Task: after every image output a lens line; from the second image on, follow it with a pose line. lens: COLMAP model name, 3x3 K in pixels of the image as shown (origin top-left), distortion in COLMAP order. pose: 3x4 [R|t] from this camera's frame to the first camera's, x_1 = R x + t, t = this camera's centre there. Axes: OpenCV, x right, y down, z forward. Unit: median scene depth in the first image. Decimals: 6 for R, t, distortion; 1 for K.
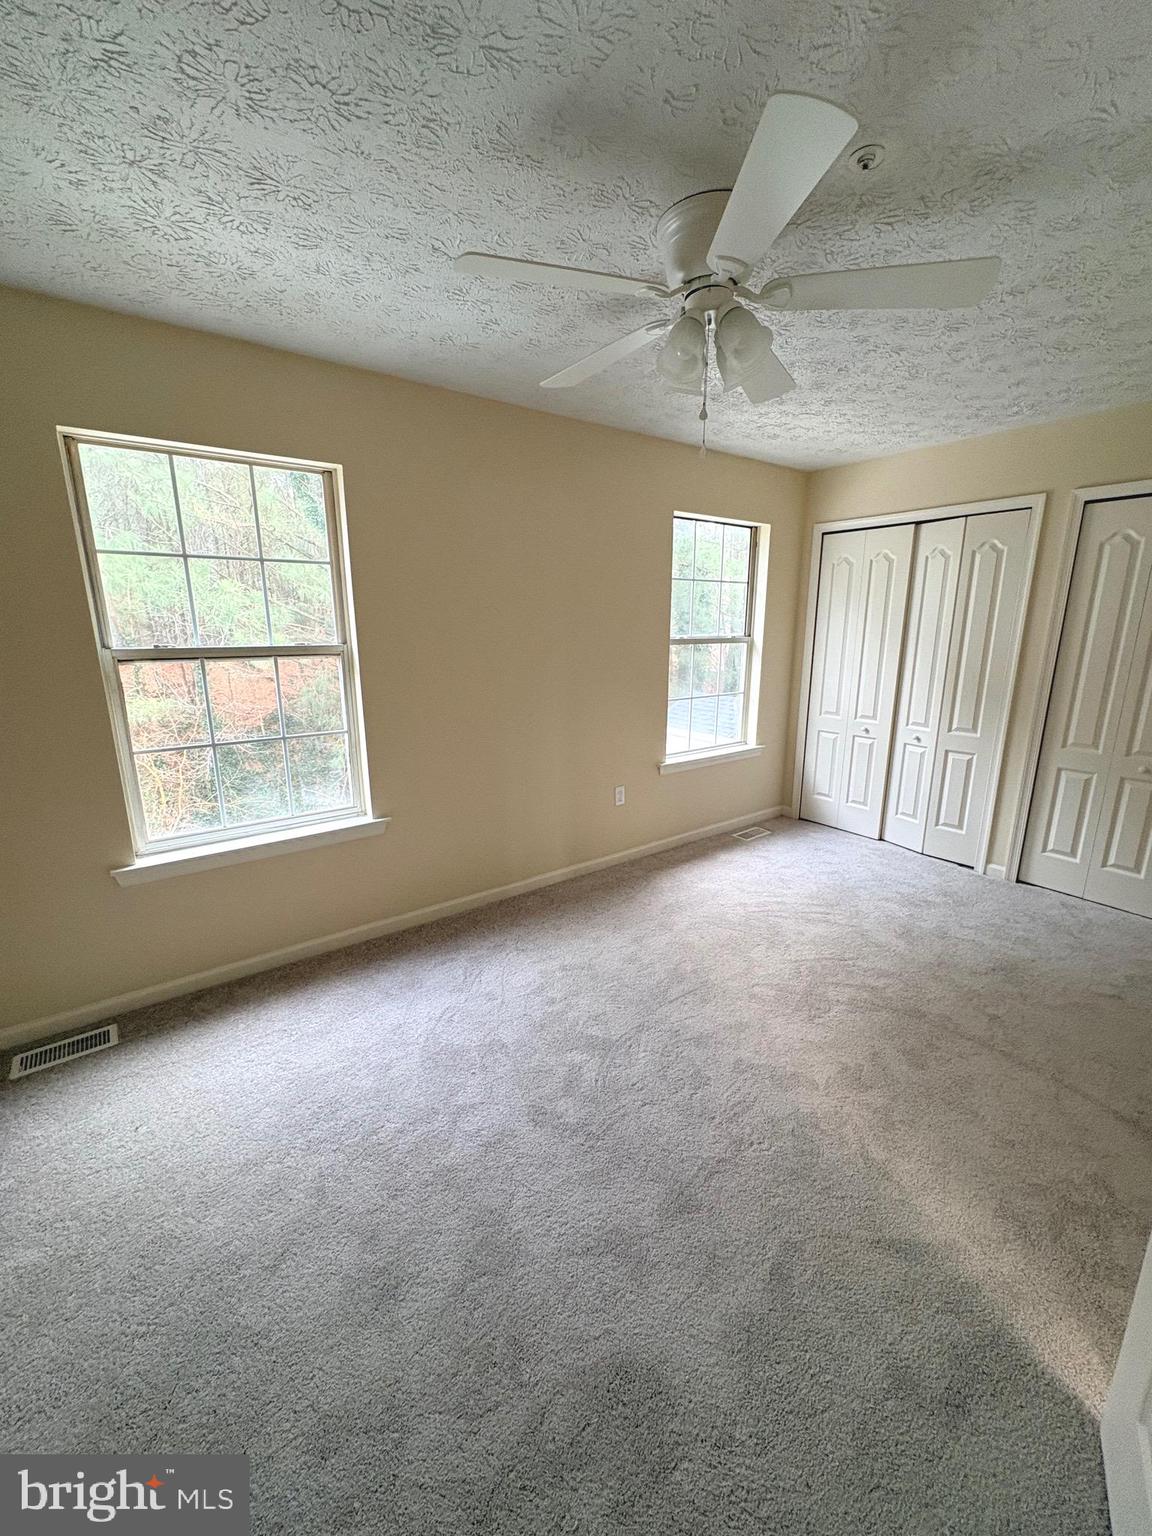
lens RADIAL K [[610.0, 0, 576.0], [0, 610.0, 768.0], [0, 0, 1]] dist [-0.002108, 0.000750]
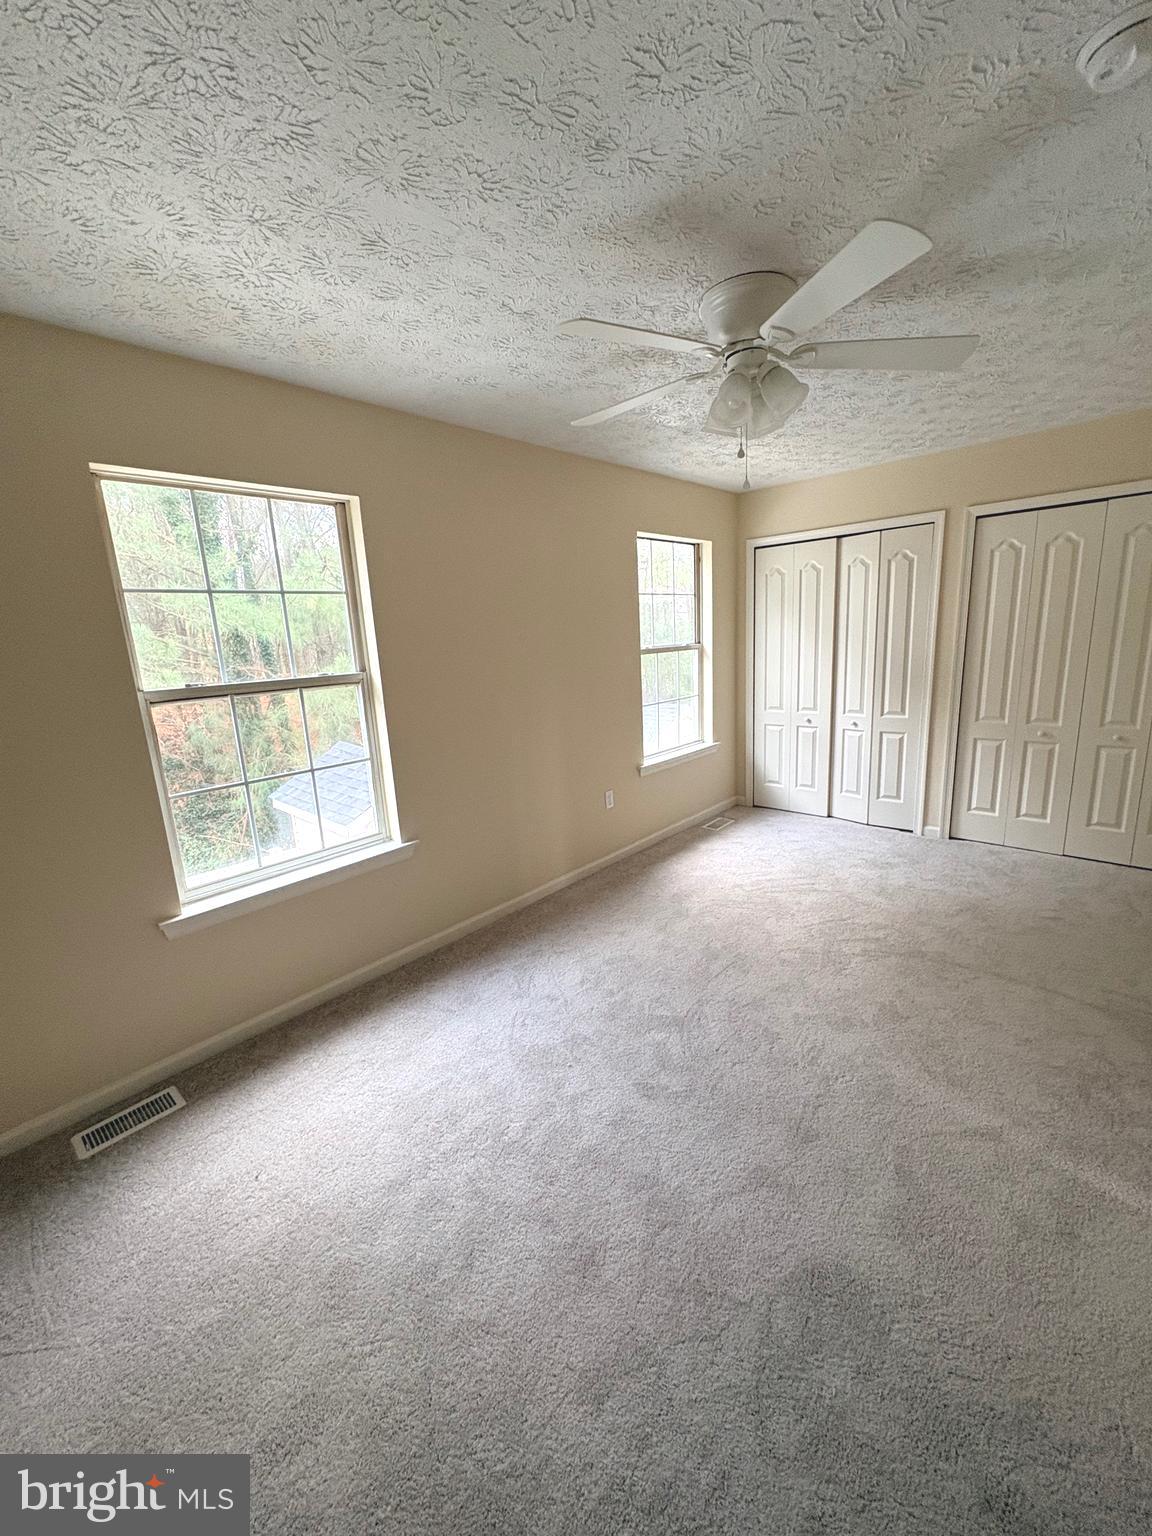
lens RADIAL K [[610.0, 0, 576.0], [0, 610.0, 768.0], [0, 0, 1]] dist [-0.002108, 0.000750]
pose [[0.980730, -0.090304, 0.173243, -0.247841], [0.094333, 0.995425, -0.015151, 0.002865], [-0.171083, 0.031202, 0.984762, -0.049354]]
